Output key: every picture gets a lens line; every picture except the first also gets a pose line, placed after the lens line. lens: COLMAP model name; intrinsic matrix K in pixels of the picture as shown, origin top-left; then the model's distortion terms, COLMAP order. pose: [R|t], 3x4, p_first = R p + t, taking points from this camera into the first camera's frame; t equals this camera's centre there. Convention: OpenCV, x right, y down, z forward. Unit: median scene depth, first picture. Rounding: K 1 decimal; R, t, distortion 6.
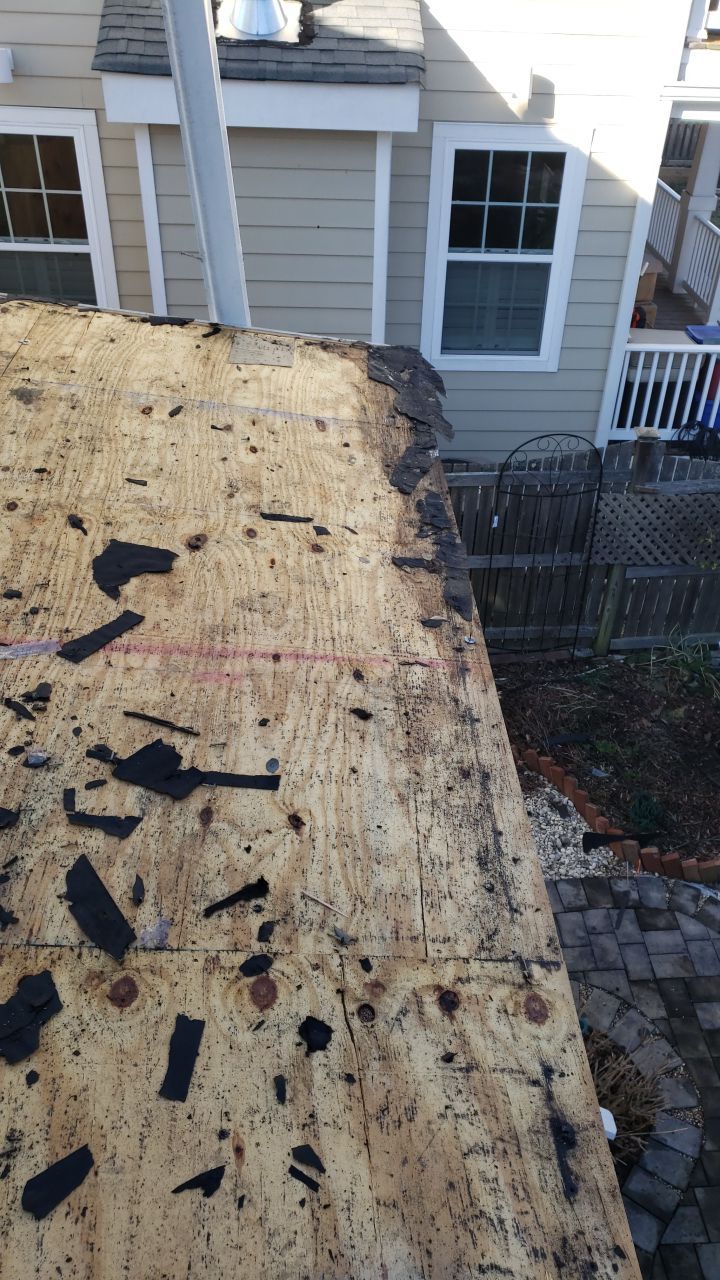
lens RADIAL K [[960.8, 0, 362.6], [0, 960.8, 639.5], [0, 0, 1]] dist [0.042585, -0.009875]
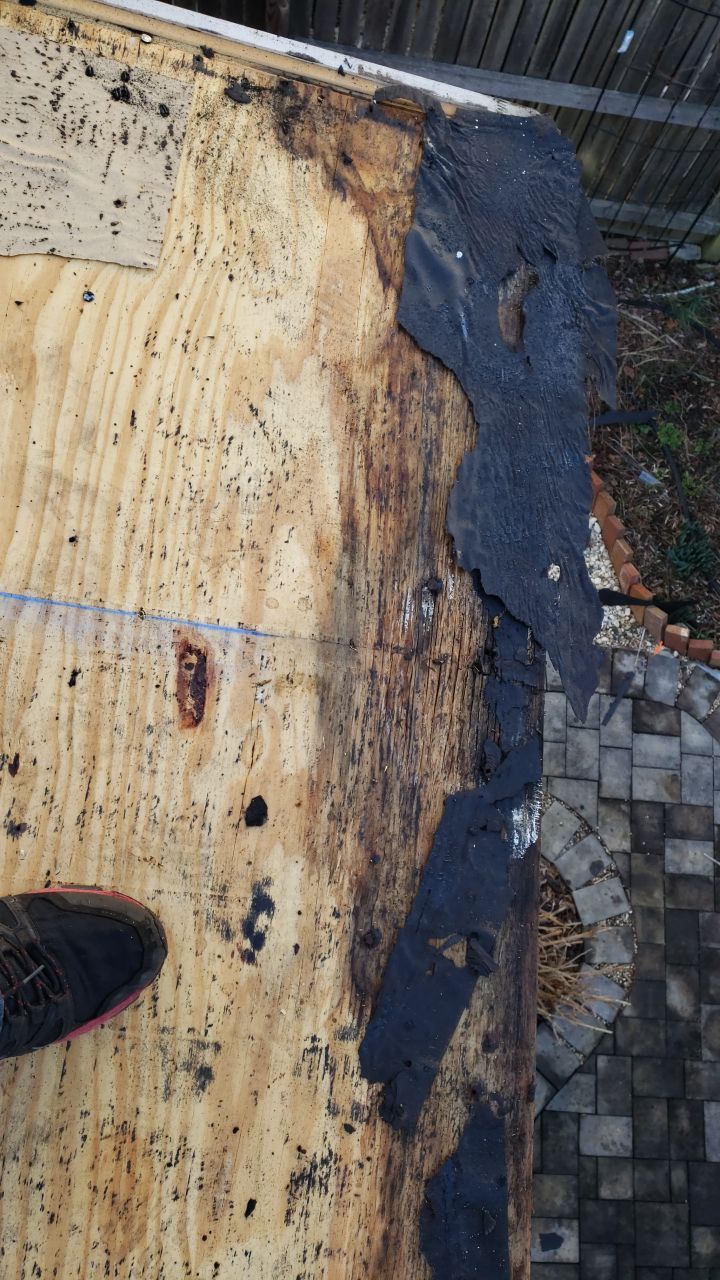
lens RADIAL K [[960.8, 0, 335.9], [0, 960.8, 603.5], [0, 0, 1]] dist [0.042585, -0.009875]
pose [[0.986884, 0.155721, 0.042546, -0.008202], [-0.150143, 0.788621, 0.596267, -0.238122], [0.059299, -0.594835, 0.801658, 0.422683]]
